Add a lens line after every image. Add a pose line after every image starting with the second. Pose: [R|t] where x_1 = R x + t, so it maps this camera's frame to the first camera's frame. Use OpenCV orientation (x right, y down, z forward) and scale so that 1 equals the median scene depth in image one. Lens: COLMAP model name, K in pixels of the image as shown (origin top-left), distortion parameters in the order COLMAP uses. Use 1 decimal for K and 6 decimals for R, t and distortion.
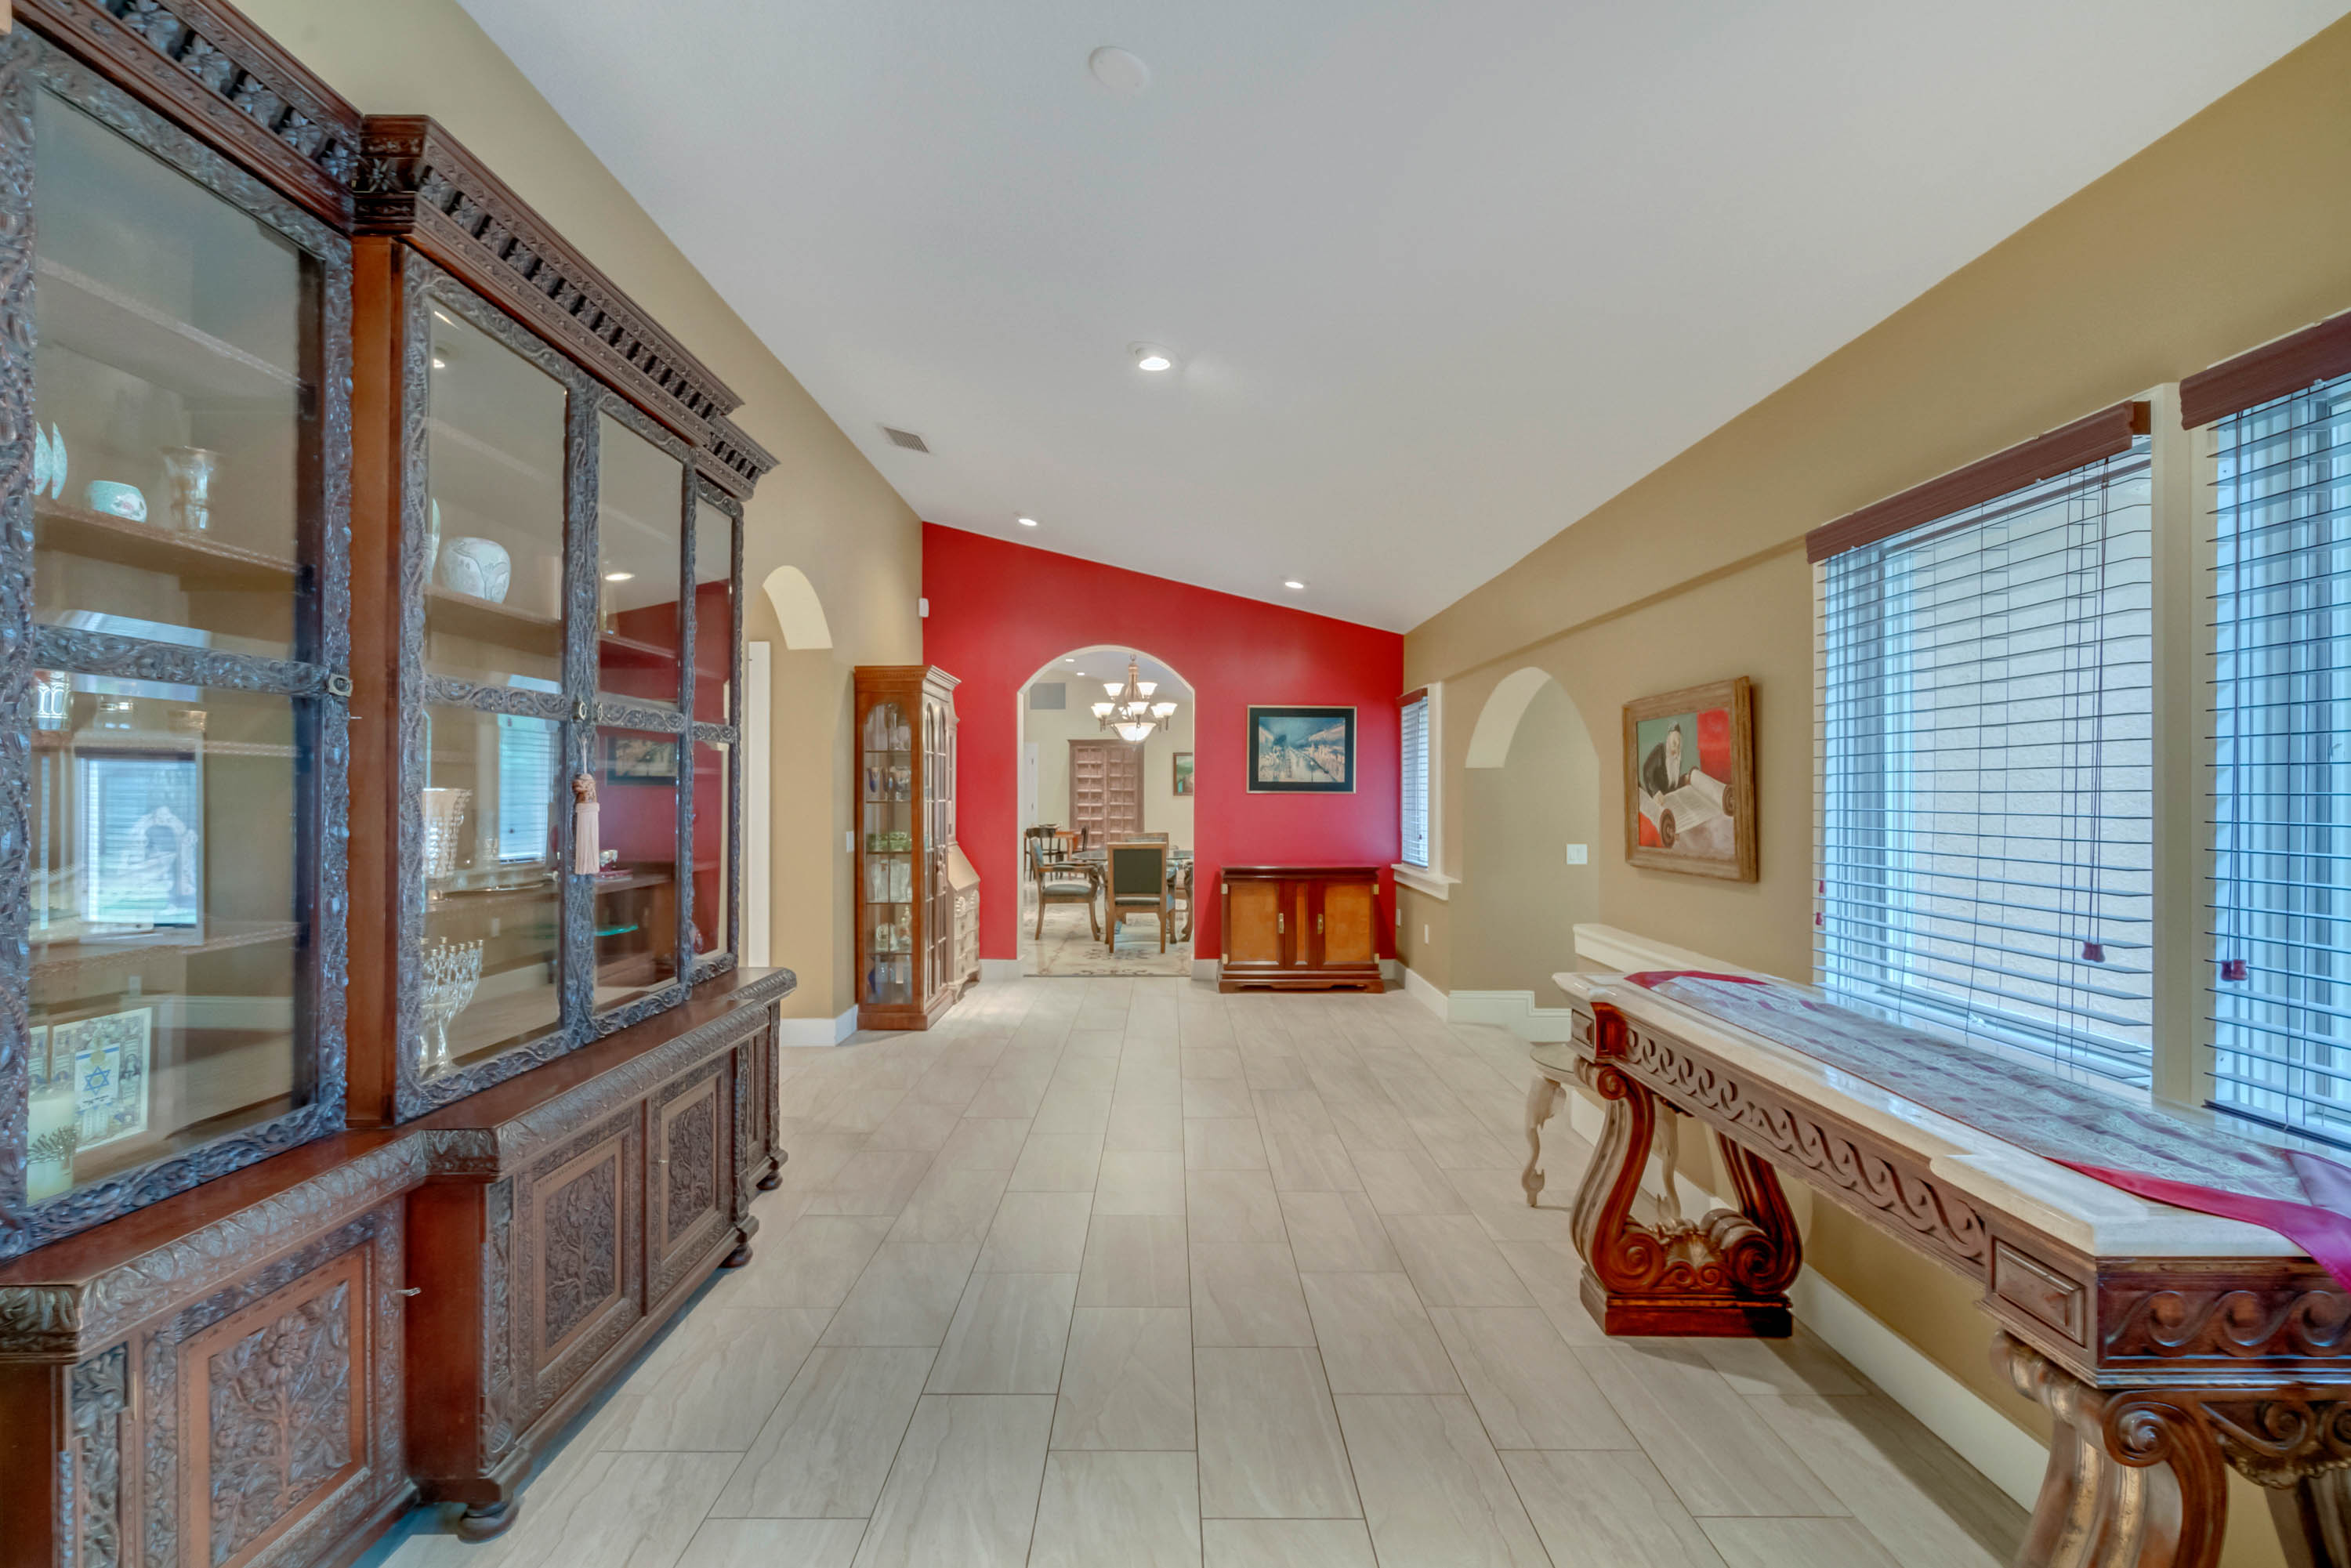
lens RADIAL K [[1056.4, 0, 1175.1], [0, 1056.4, 783.1], [0, 0, 1]] dist [-0.005533, 0.001894]
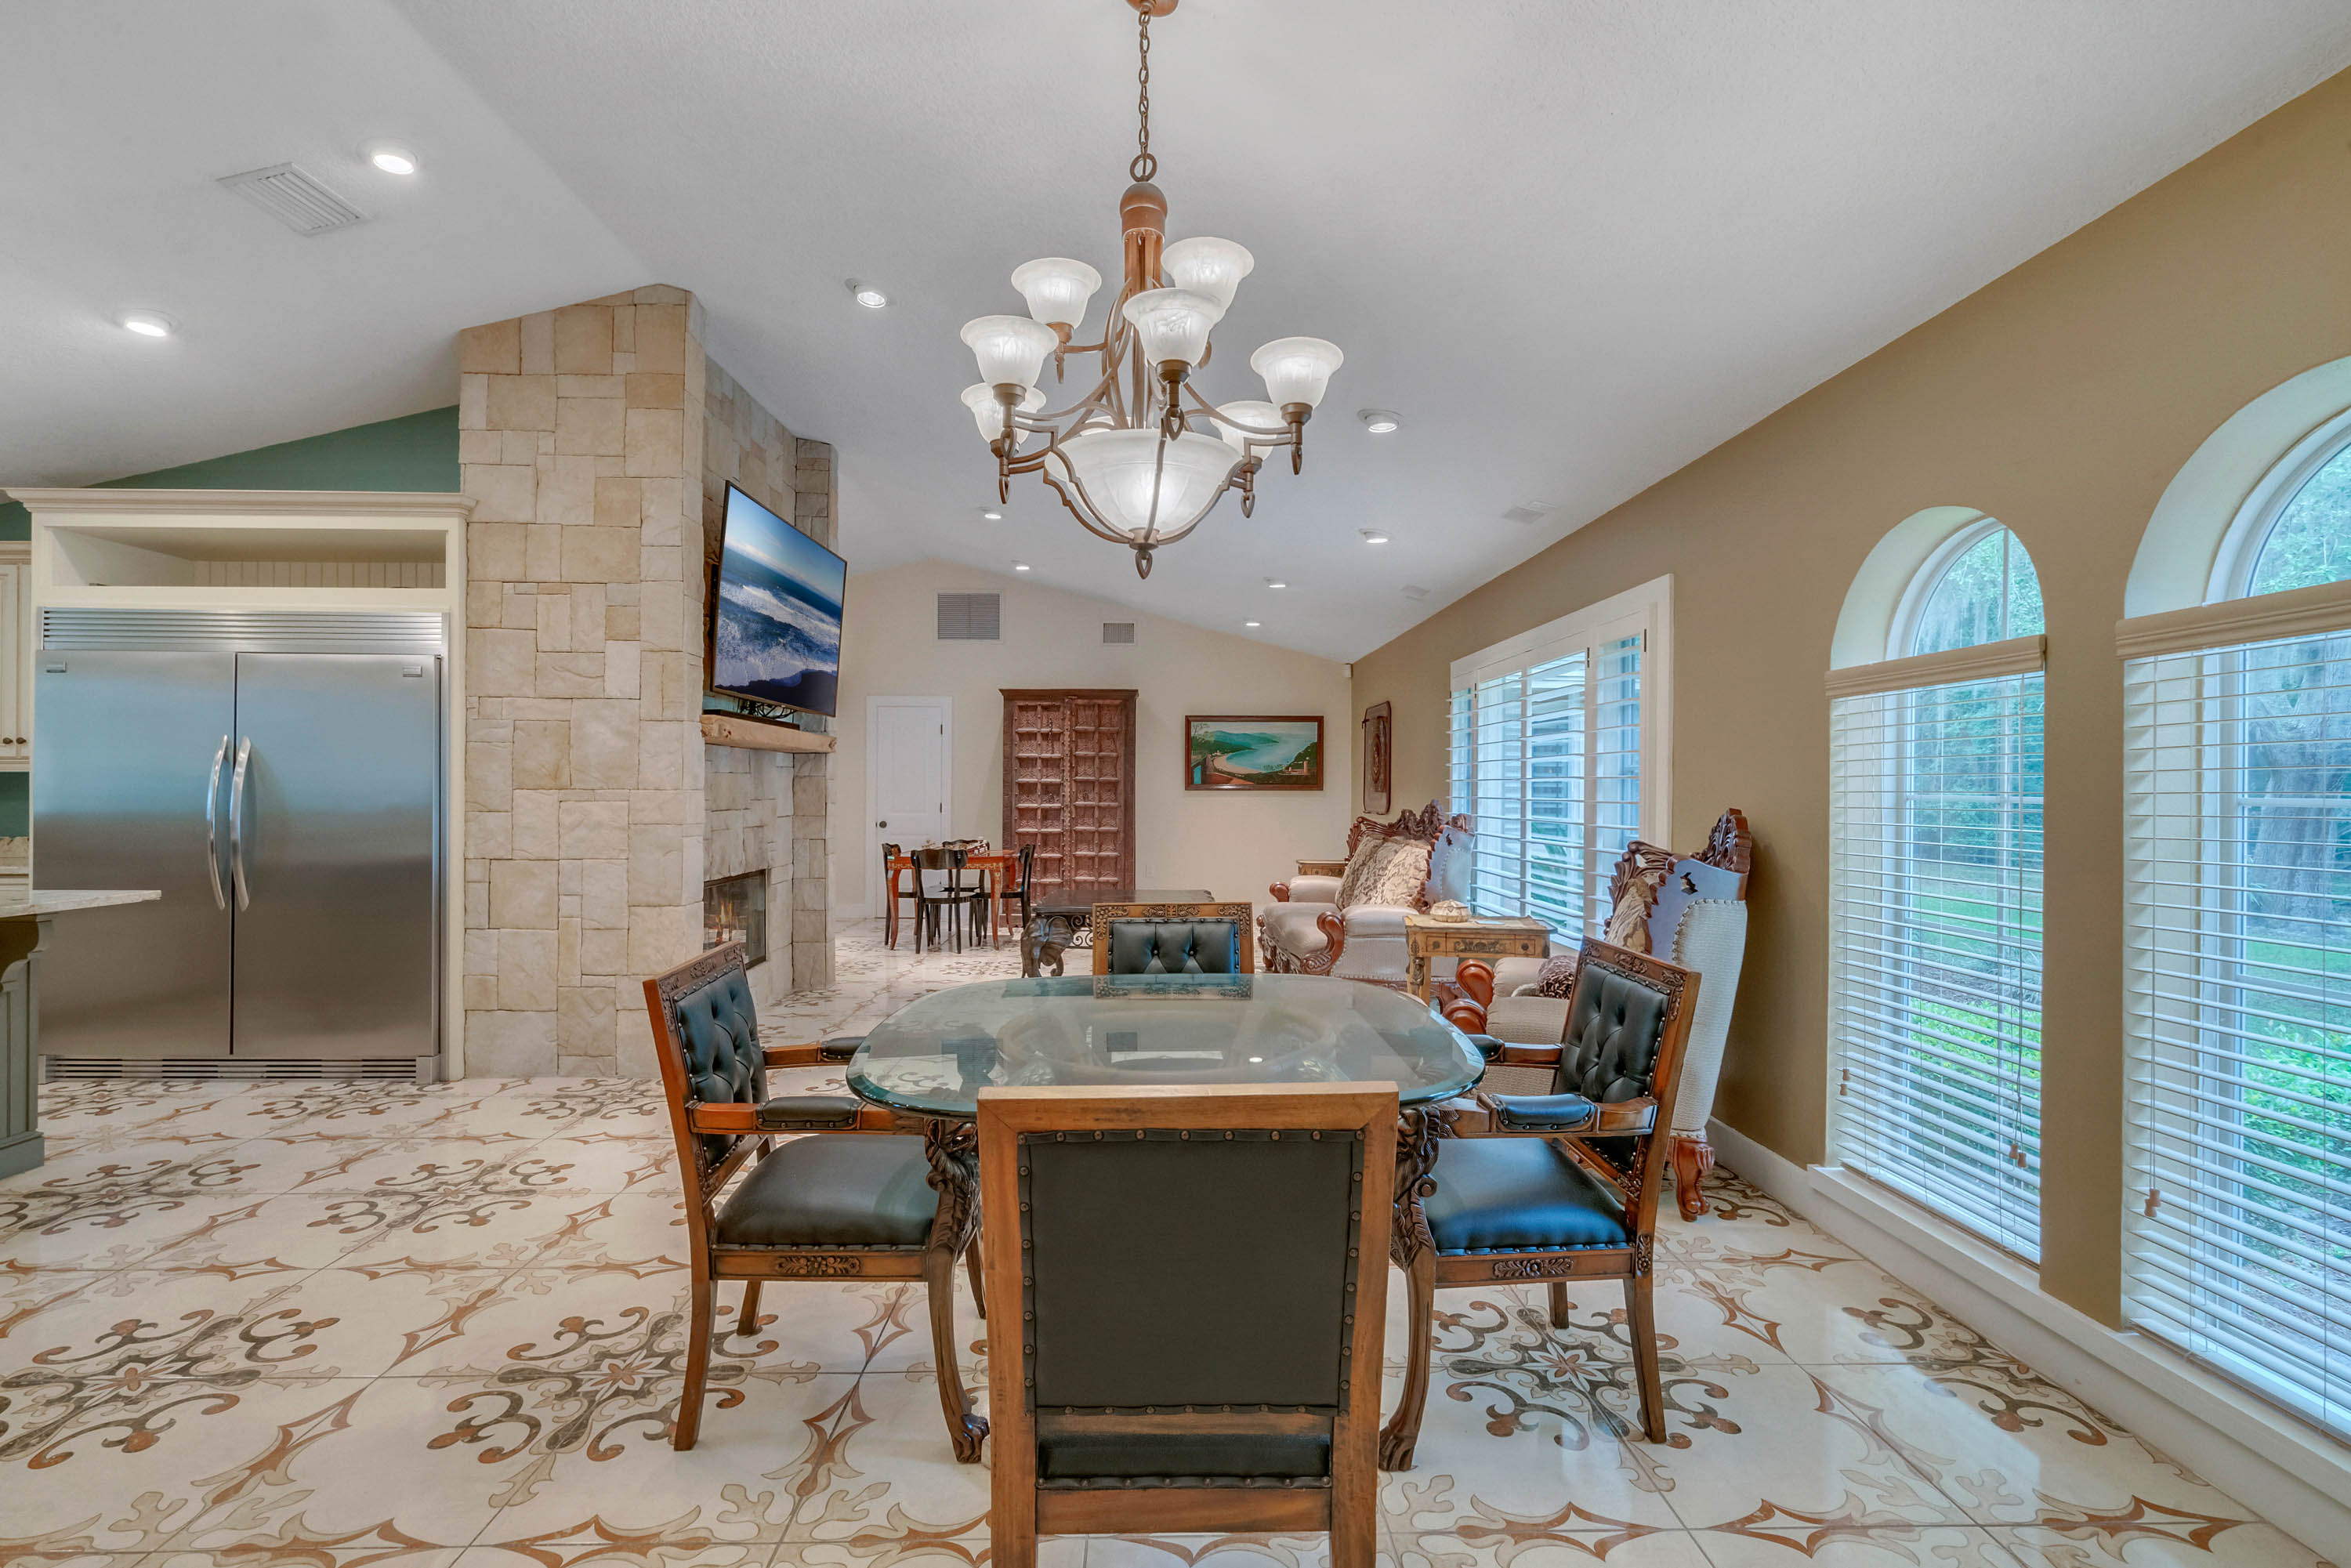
lens RADIAL K [[1056.4, 0, 1185.3], [0, 1056.4, 789.2], [0, 0, 1]] dist [-0.005533, 0.001894]
pose [[0.999446, 0.002451, 0.033180, -0.021685], [-0.002384, 0.999995, -0.002049, 0.012967], [-0.033185, 0.001969, 0.999447, 0.434931]]
